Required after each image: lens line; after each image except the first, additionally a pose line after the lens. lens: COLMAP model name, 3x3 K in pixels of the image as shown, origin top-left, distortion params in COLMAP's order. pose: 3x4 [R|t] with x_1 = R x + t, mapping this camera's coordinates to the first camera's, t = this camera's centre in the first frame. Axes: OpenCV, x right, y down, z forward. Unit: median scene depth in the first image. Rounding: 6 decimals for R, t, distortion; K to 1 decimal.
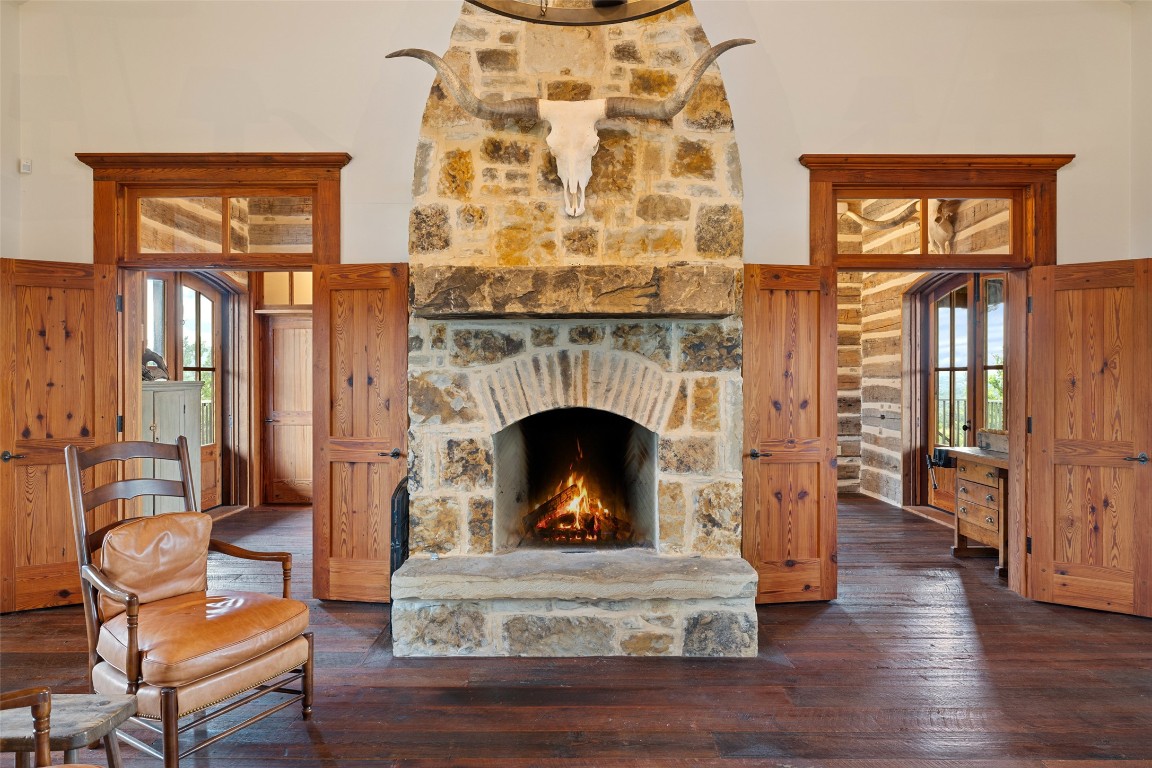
lens RADIAL K [[766.1, 0, 576.0], [0, 766.1, 384.0], [0, 0, 1]] dist [-0.003304, -0.000115]
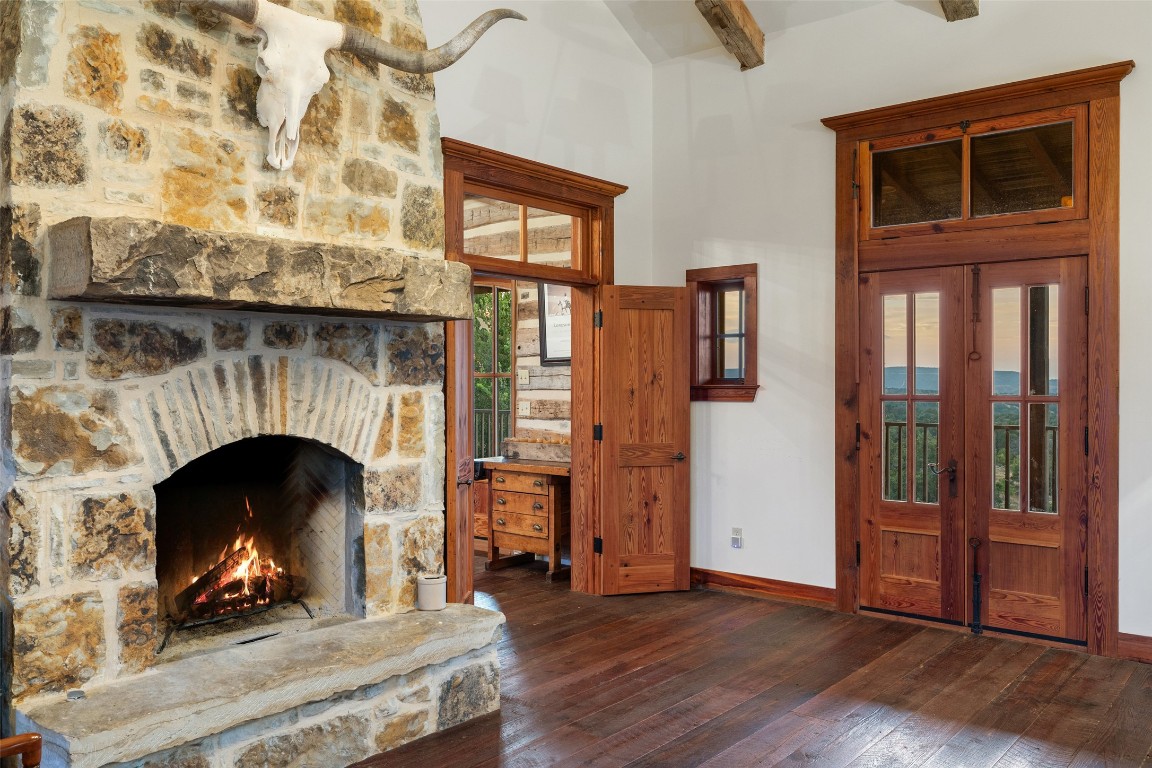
lens RADIAL K [[944.7, 0, 576.0], [0, 944.7, 384.0], [0, 0, 1]] dist [0.001186, -0.002674]
pose [[0.622649, -0.004238, 0.782489, -0.514090], [0.004235, 0.999989, 0.002047, -0.018656], [-0.782489, 0.002039, 0.622661, 0.227526]]
